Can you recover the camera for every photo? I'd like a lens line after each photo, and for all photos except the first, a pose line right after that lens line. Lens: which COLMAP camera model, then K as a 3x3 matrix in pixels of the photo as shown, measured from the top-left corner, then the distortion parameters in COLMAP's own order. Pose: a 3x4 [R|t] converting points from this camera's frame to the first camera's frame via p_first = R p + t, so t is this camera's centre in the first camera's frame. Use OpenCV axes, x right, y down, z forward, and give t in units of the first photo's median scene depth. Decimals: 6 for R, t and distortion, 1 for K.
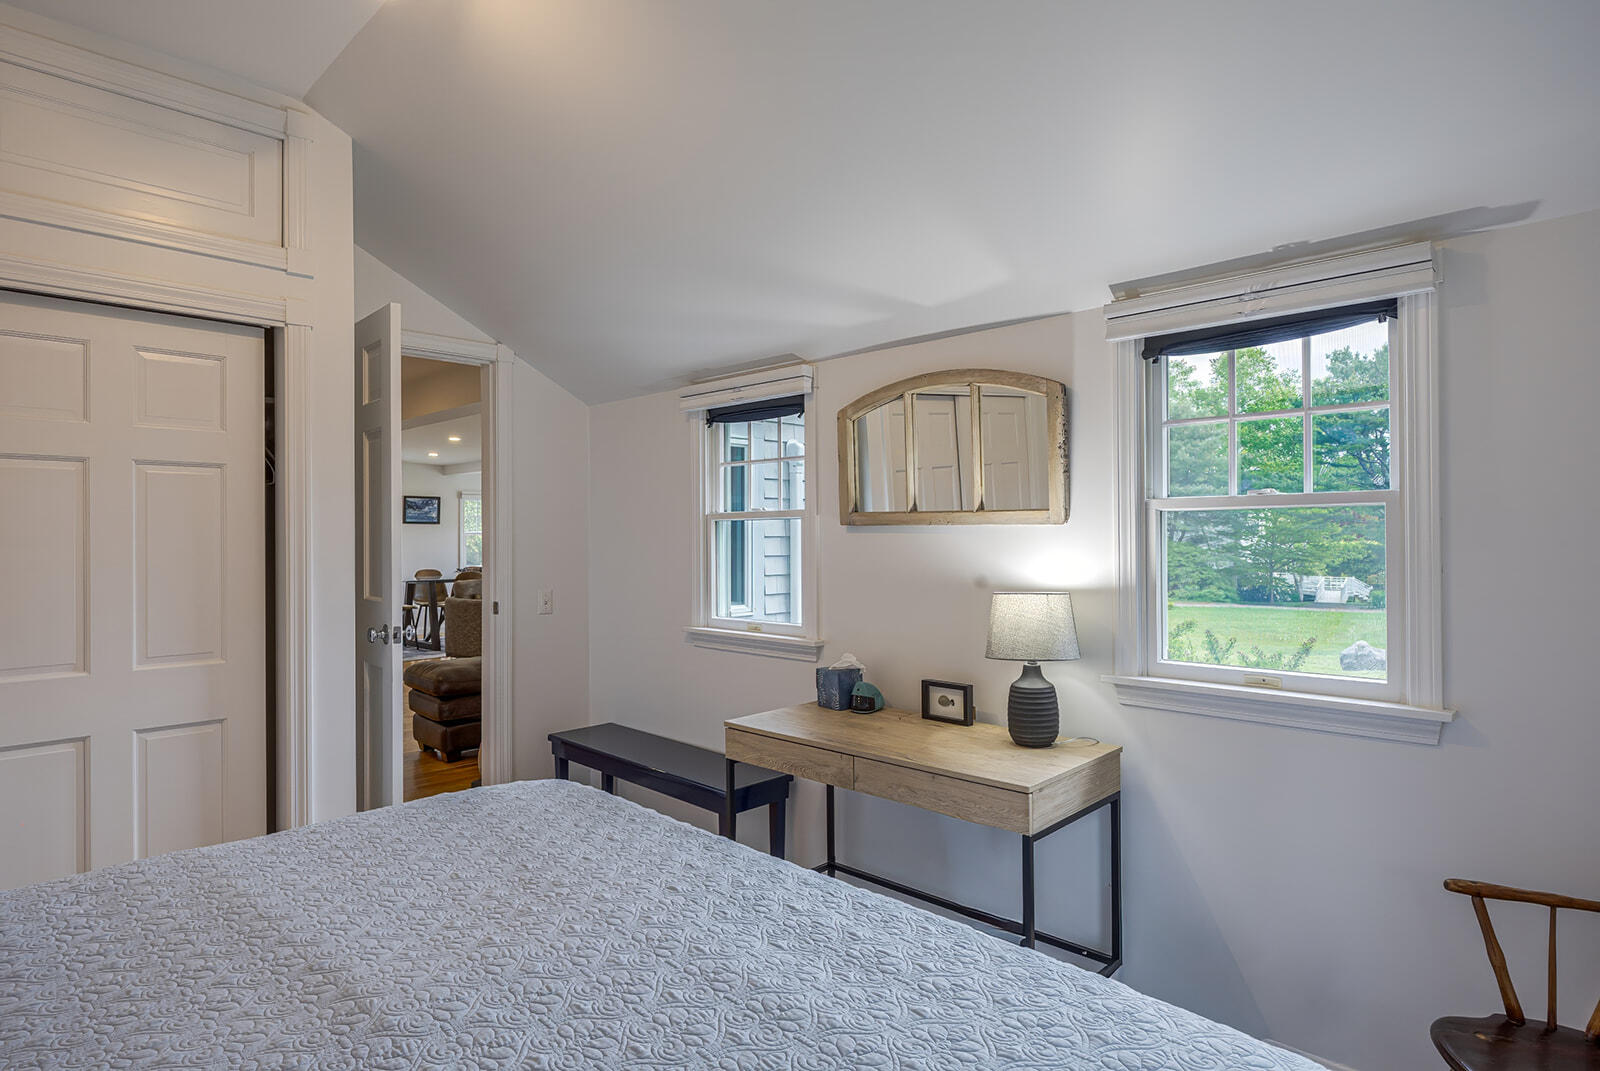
lens RADIAL K [[859.4, 0, 800.0], [0, 859.4, 535.5], [0, 0, 1]] dist [0.001017, -0.000140]
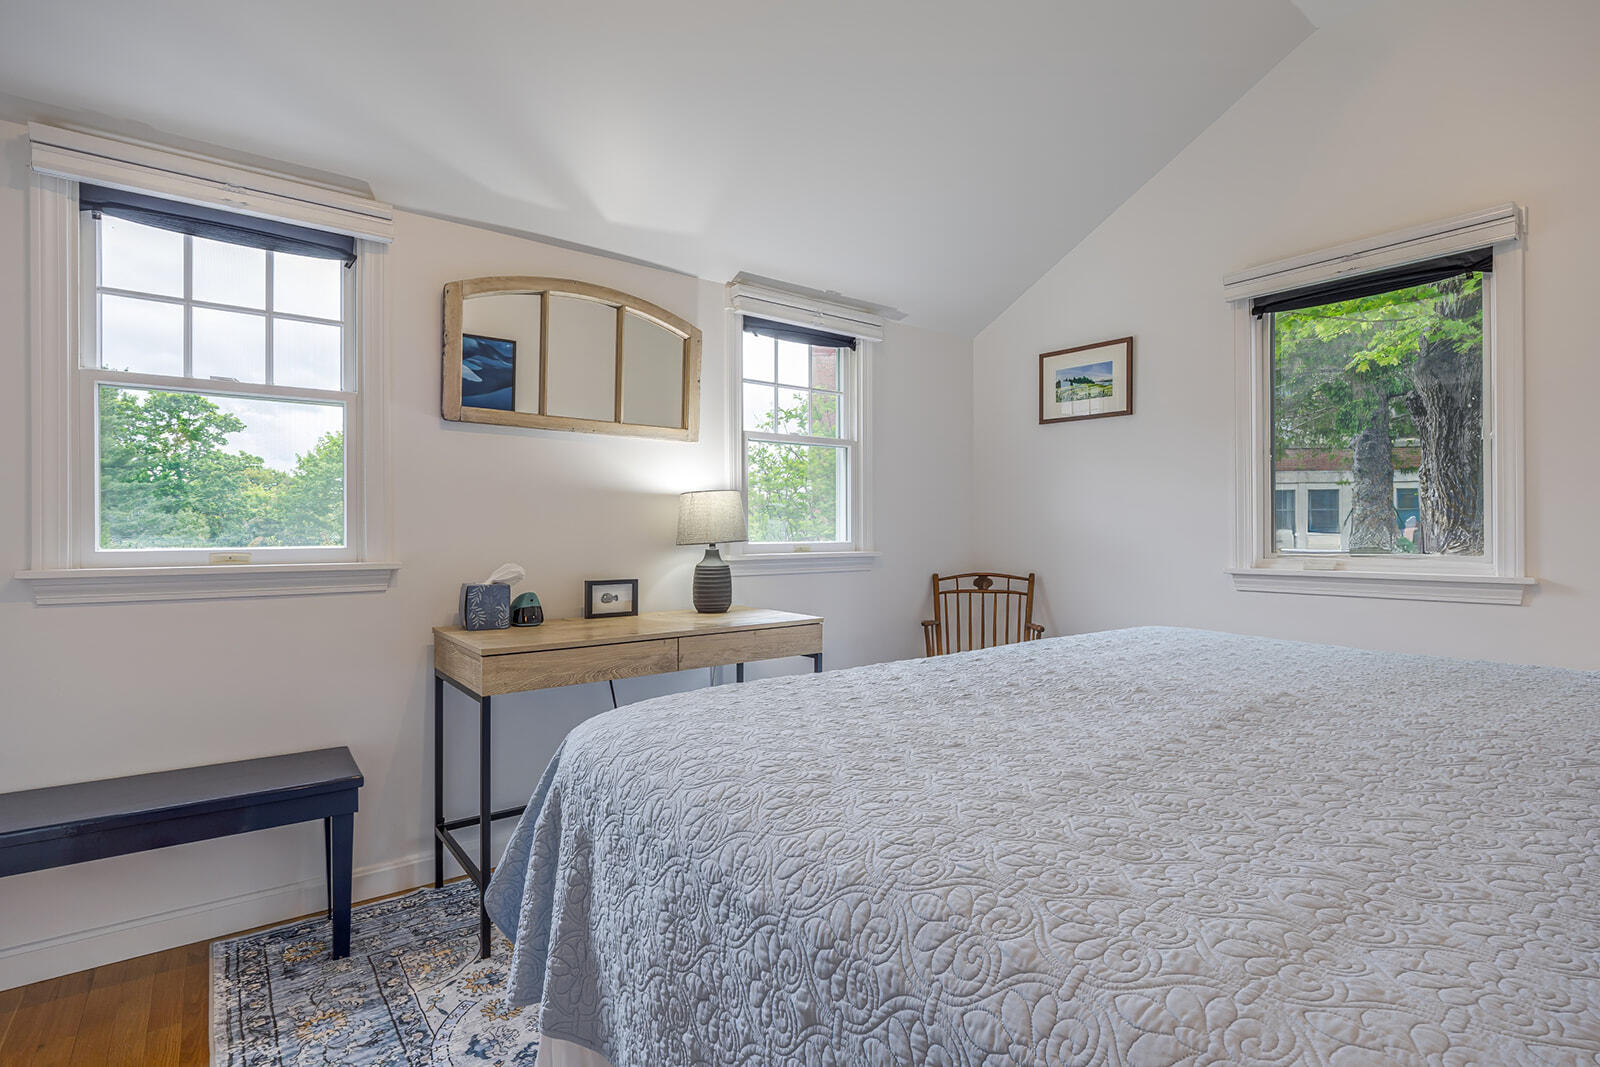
lens RADIAL K [[783.3, 0, 800.0], [0, 783.3, 533.5], [0, 0, 1]] dist [-0.000453, 0.000323]
pose [[0.131180, 0.003383, 0.991353, -0.778640], [0.003993, 0.999984, -0.003941, 0.121906], [-0.991351, 0.004475, 0.131164, 0.658985]]
